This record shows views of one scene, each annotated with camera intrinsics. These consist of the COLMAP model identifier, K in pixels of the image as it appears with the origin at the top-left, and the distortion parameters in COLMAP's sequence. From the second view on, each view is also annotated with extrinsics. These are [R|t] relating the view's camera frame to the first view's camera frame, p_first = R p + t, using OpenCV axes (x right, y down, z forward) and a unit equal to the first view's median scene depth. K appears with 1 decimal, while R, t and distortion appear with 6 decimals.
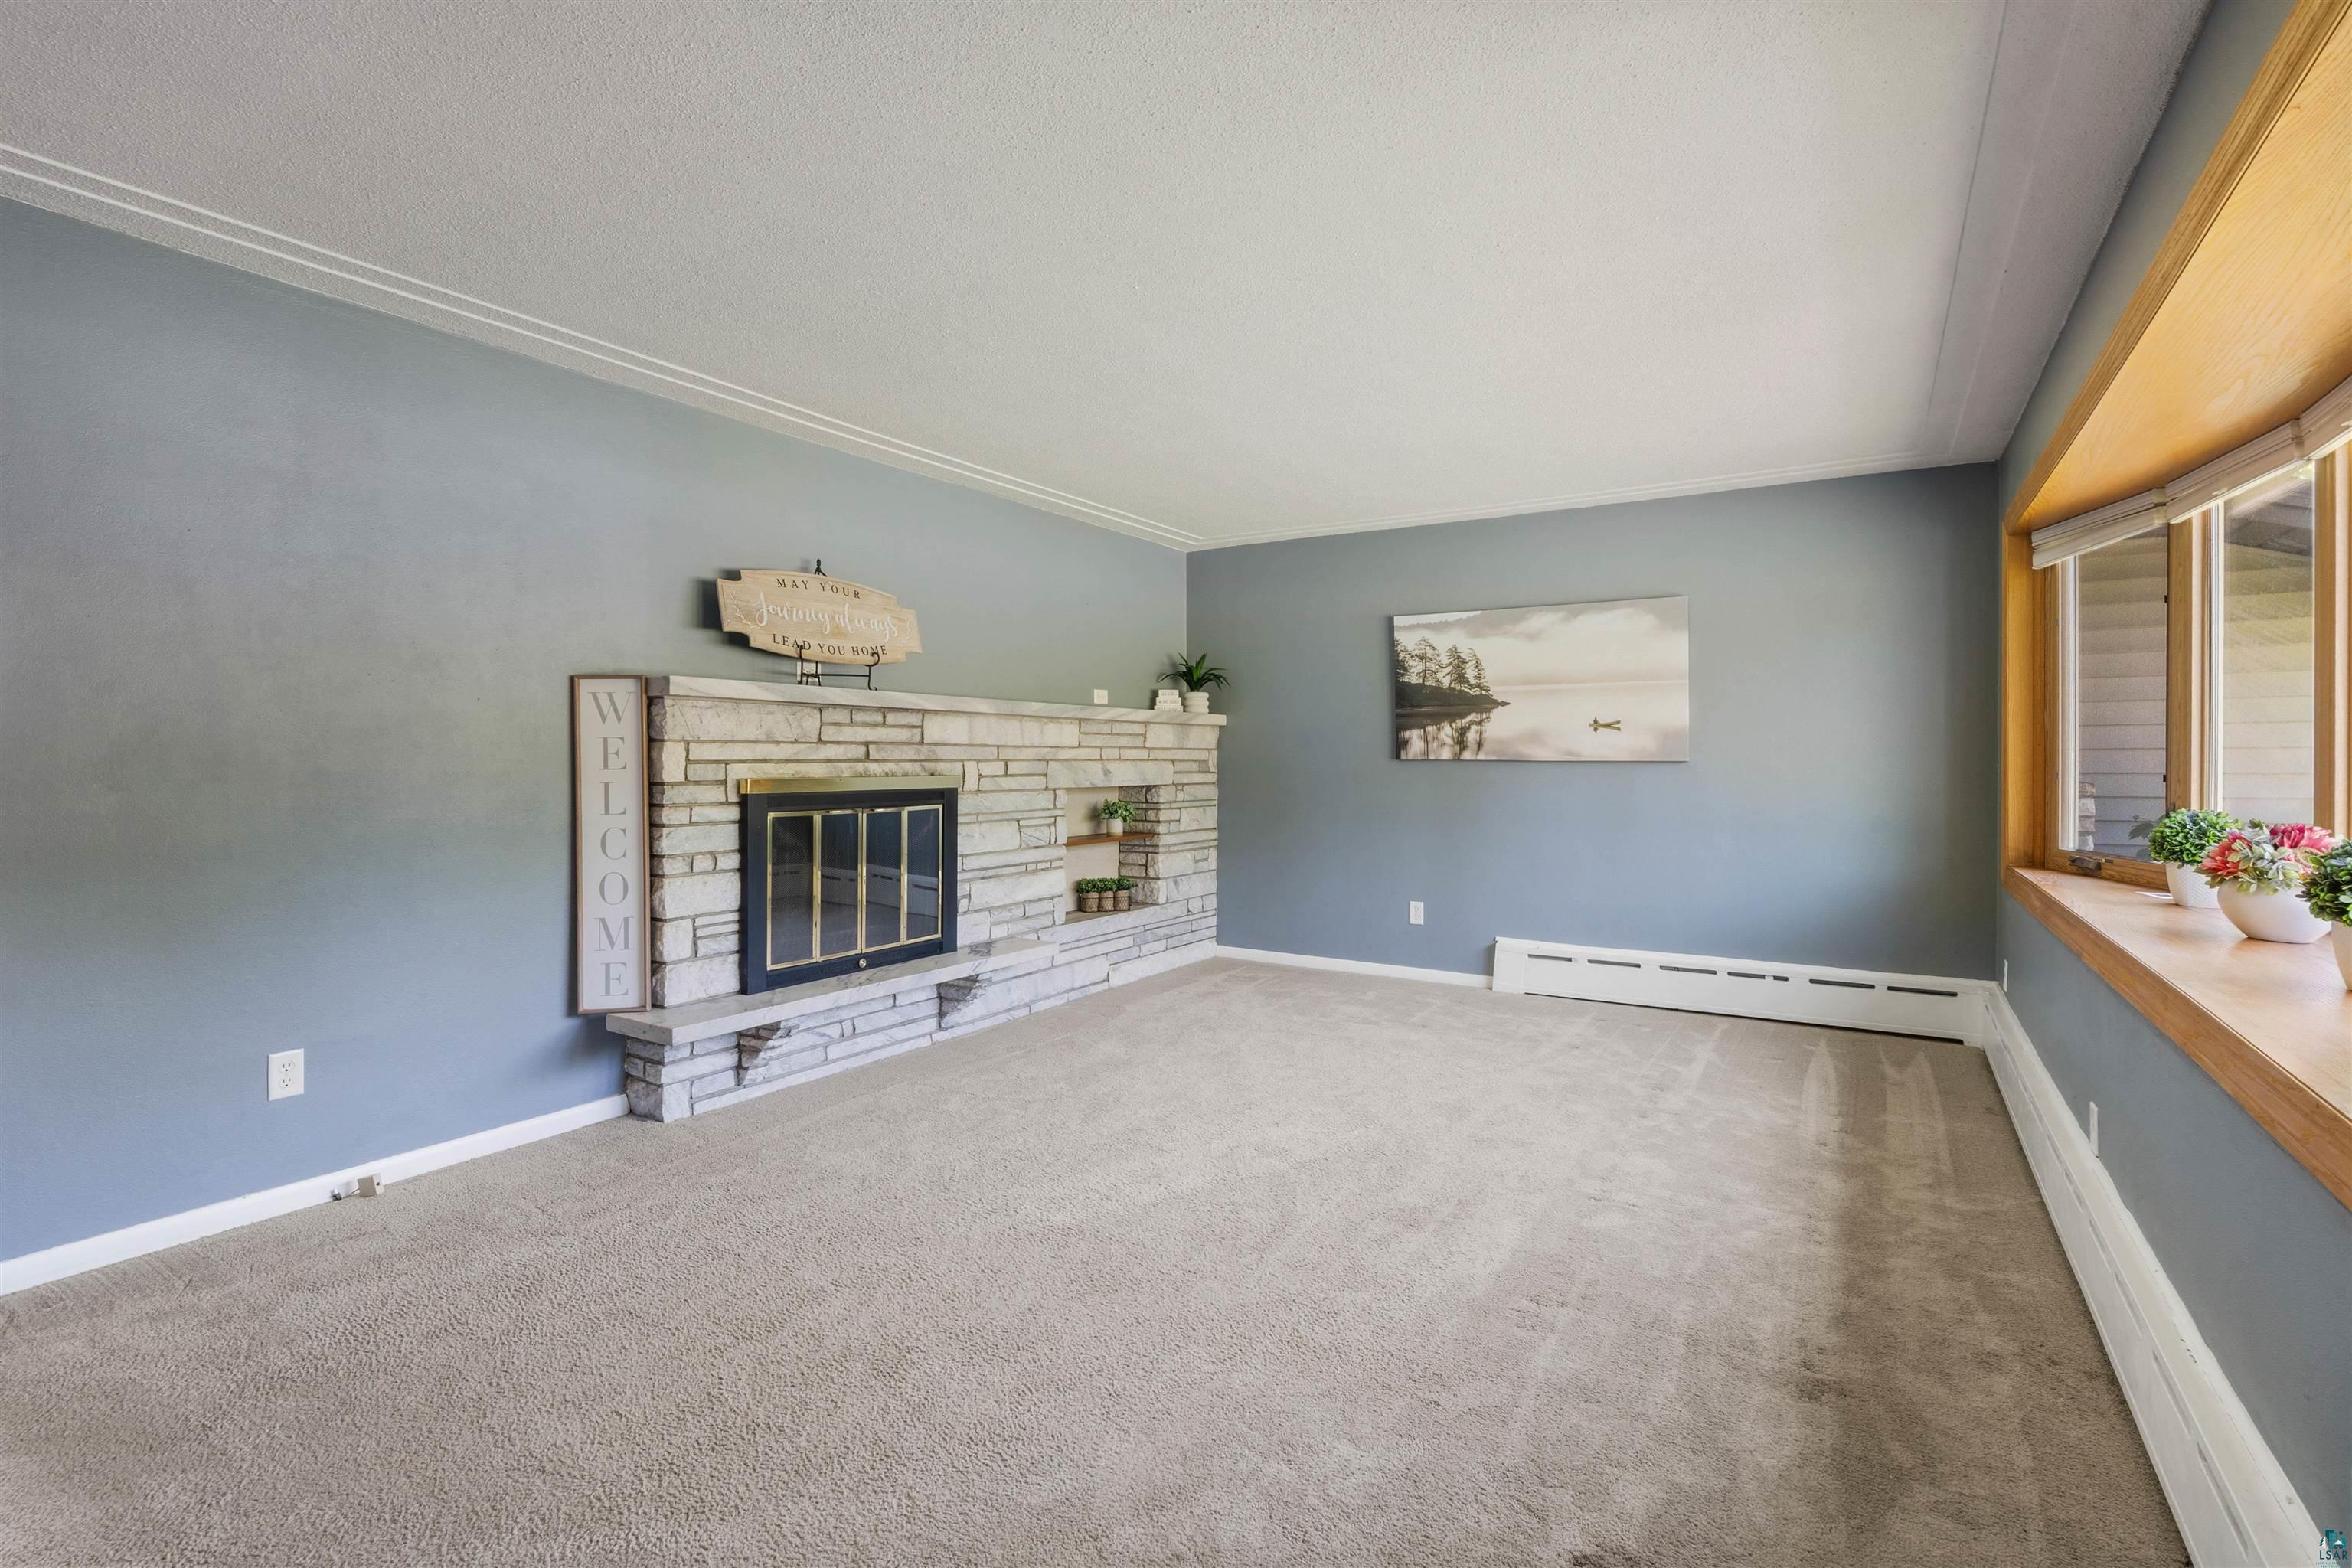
lens RADIAL K [[1081.4, 0, 1194.7], [0, 1081.4, 770.2], [0, 0, 1]] dist [-0.004687, 0.001303]
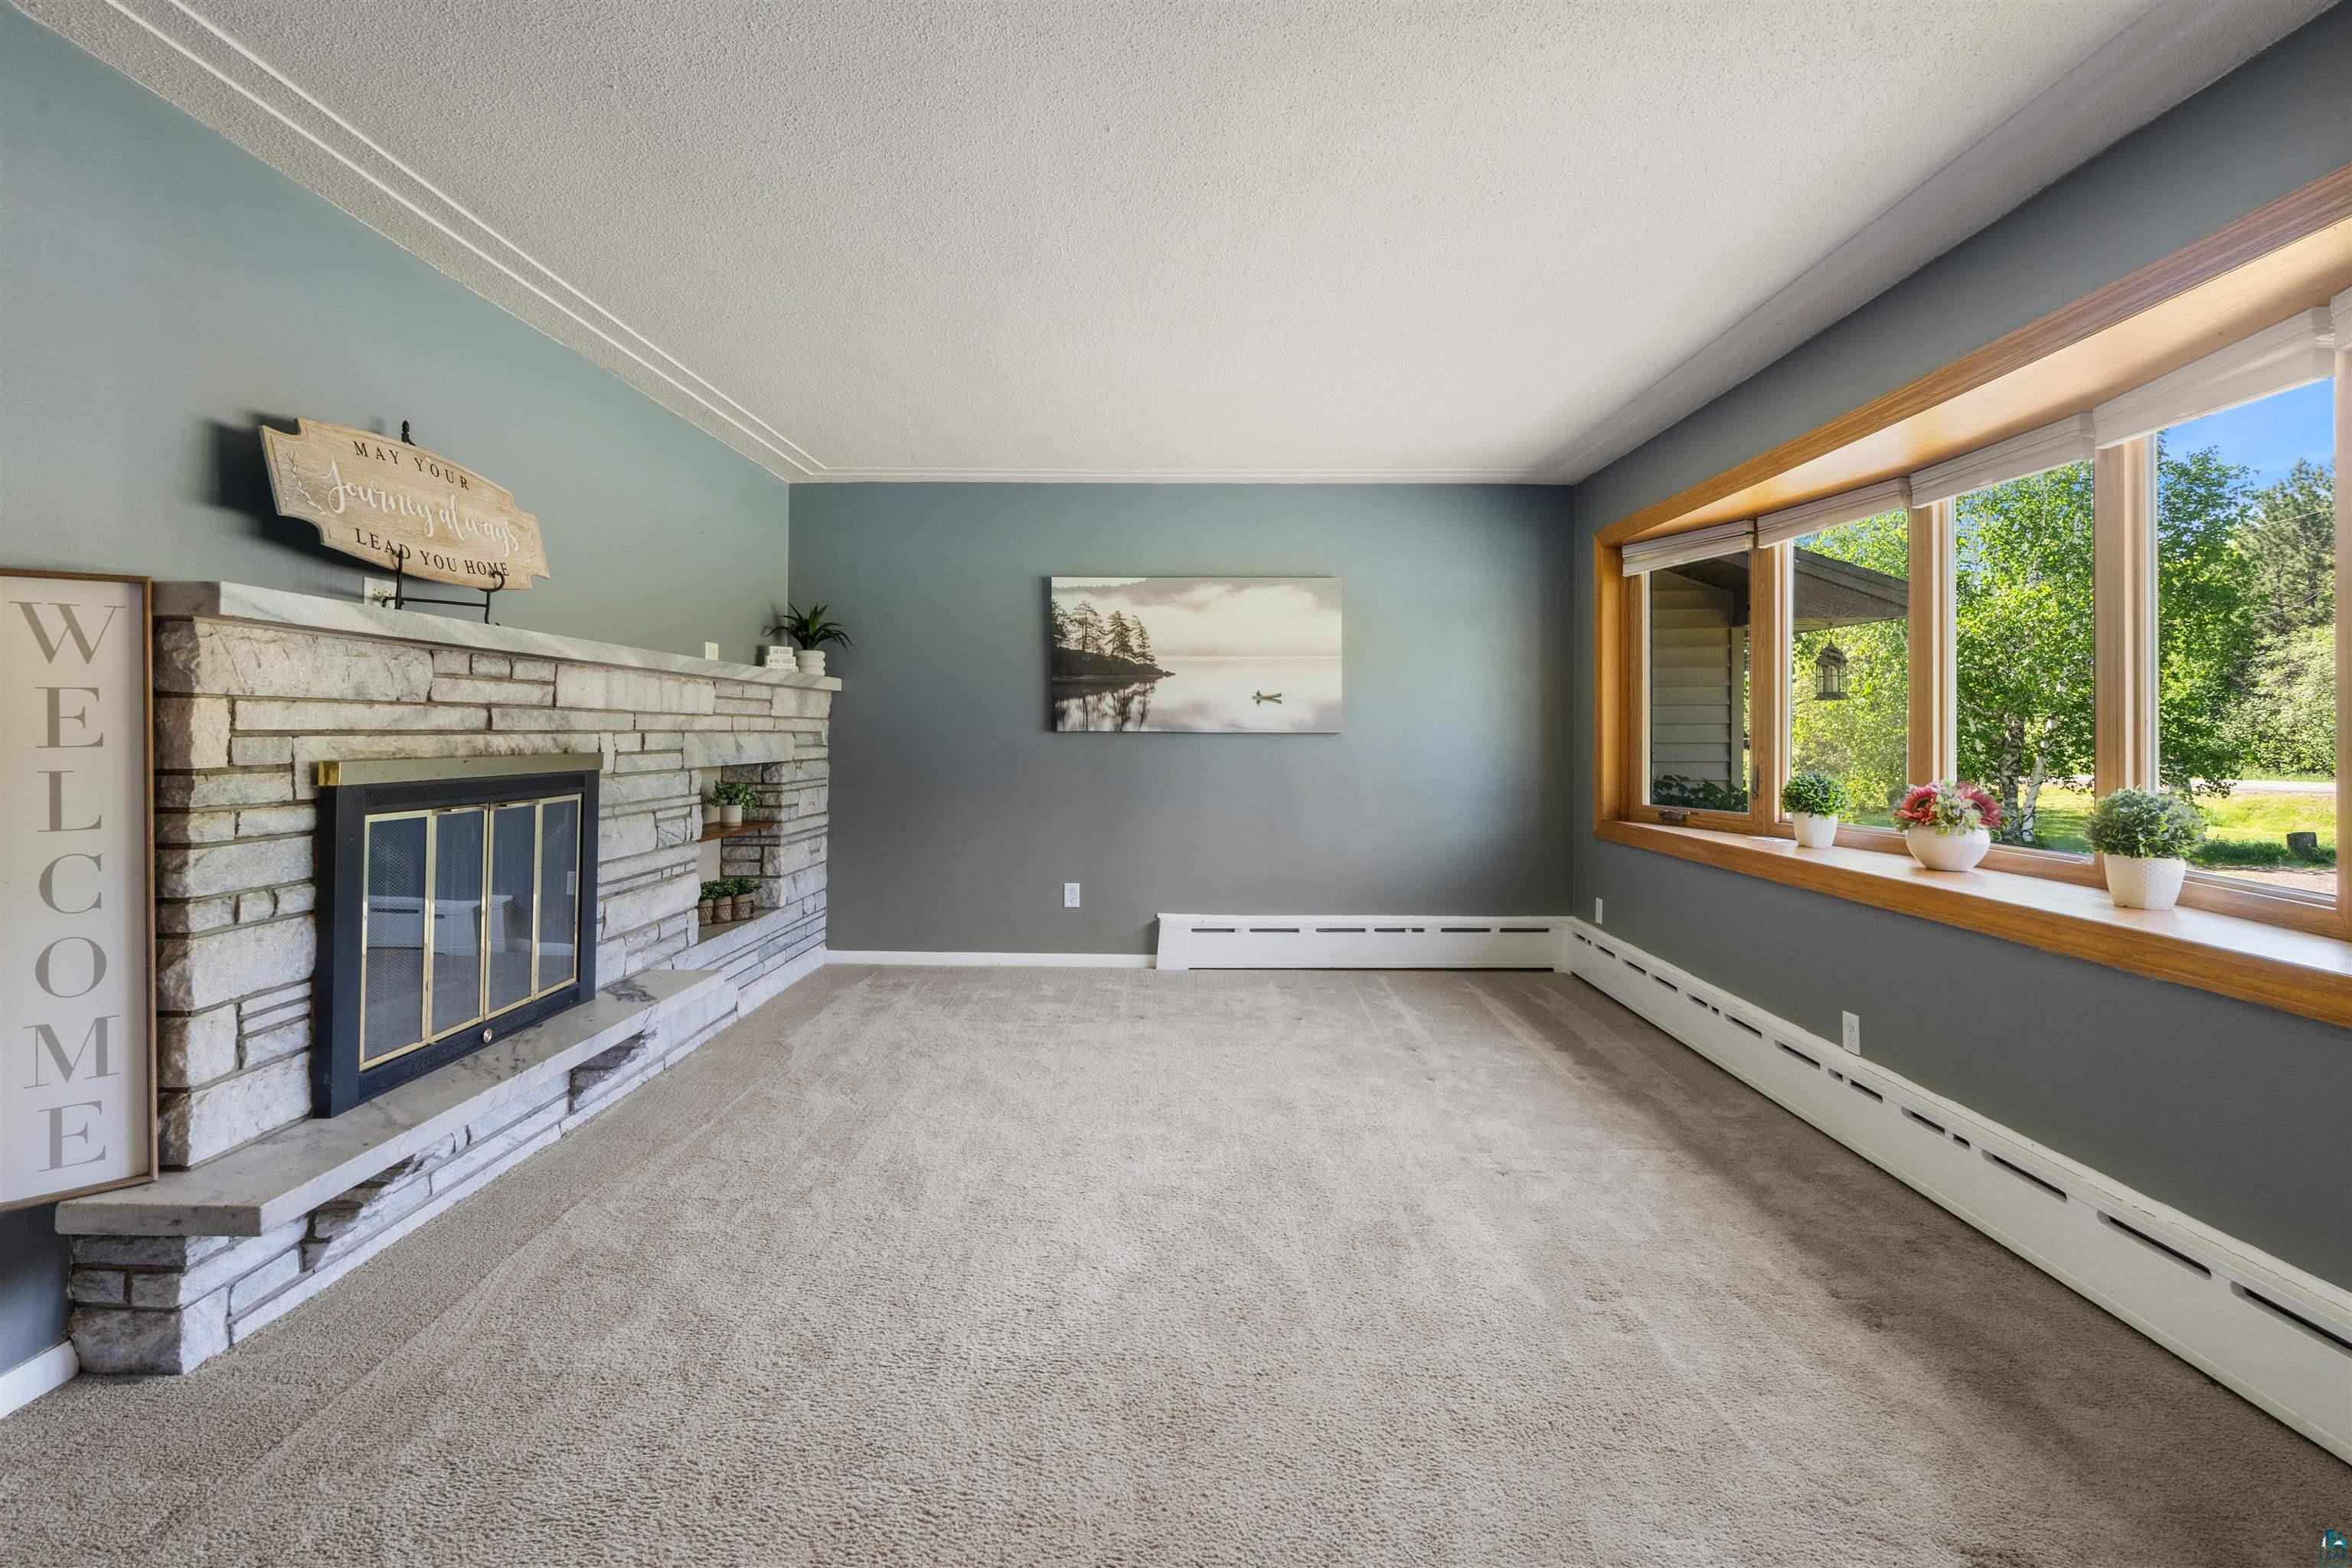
lens RADIAL K [[1081.4, 0, 1162.5], [0, 1081.4, 727.8], [0, 0, 1]] dist [-0.004687, 0.001303]
pose [[0.858048, 0.003256, 0.513559, -0.319145], [0.003423, 0.999921, -0.012058, -0.001923], [-0.513557, 0.012104, 0.857970, 0.233916]]
